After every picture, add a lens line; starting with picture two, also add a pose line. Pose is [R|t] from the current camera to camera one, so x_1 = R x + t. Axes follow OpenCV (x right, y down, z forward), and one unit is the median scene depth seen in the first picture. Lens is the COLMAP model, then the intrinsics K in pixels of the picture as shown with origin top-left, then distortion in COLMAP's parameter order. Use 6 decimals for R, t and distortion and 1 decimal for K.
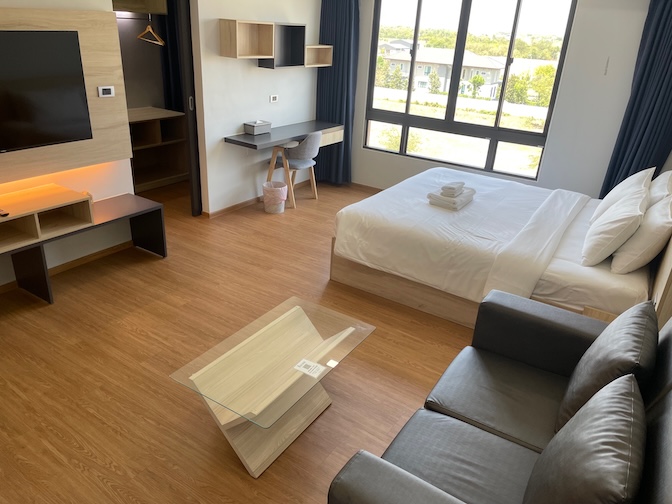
lens RADIAL K [[505.6, 0, 335.7], [0, 505.6, 251.2], [0, 0, 1]] dist [0.046783, -0.004989]
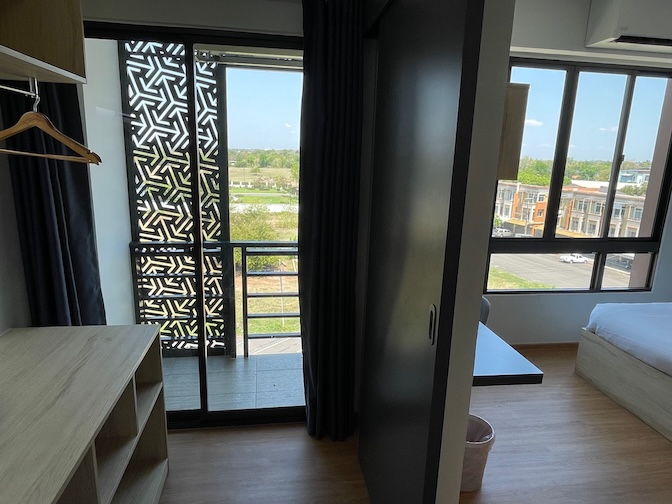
lens RADIAL K [[441.8, 0, 315.6], [0, 441.8, 255.0], [0, 0, 1]] dist [-0.003159, -0.000026]
pose [[0.780958, -0.168725, 0.601362, -0.445950], [0.264330, 0.961630, -0.073467, -0.280146], [-0.565892, 0.216333, 0.795592, 0.697339]]
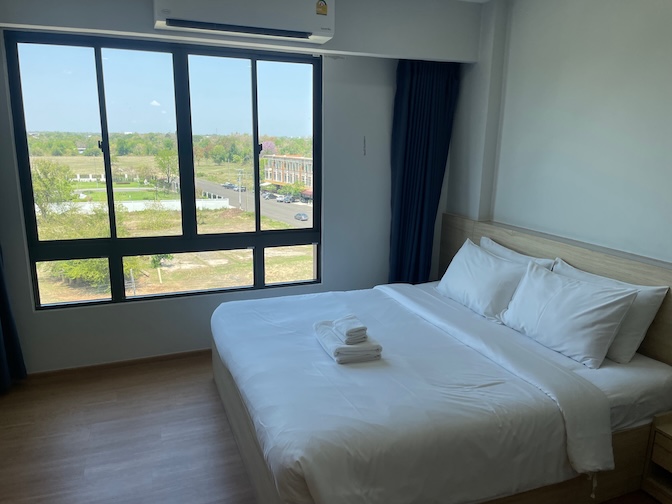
lens RADIAL K [[505.6, 0, 349.9], [0, 505.6, 257.1], [0, 0, 1]] dist [0.046783, -0.004989]
pose [[0.578448, -0.230250, 0.782549, -0.200377], [0.349439, 0.936799, 0.017335, -0.169010], [-0.737082, 0.263426, 0.622348, 0.429137]]
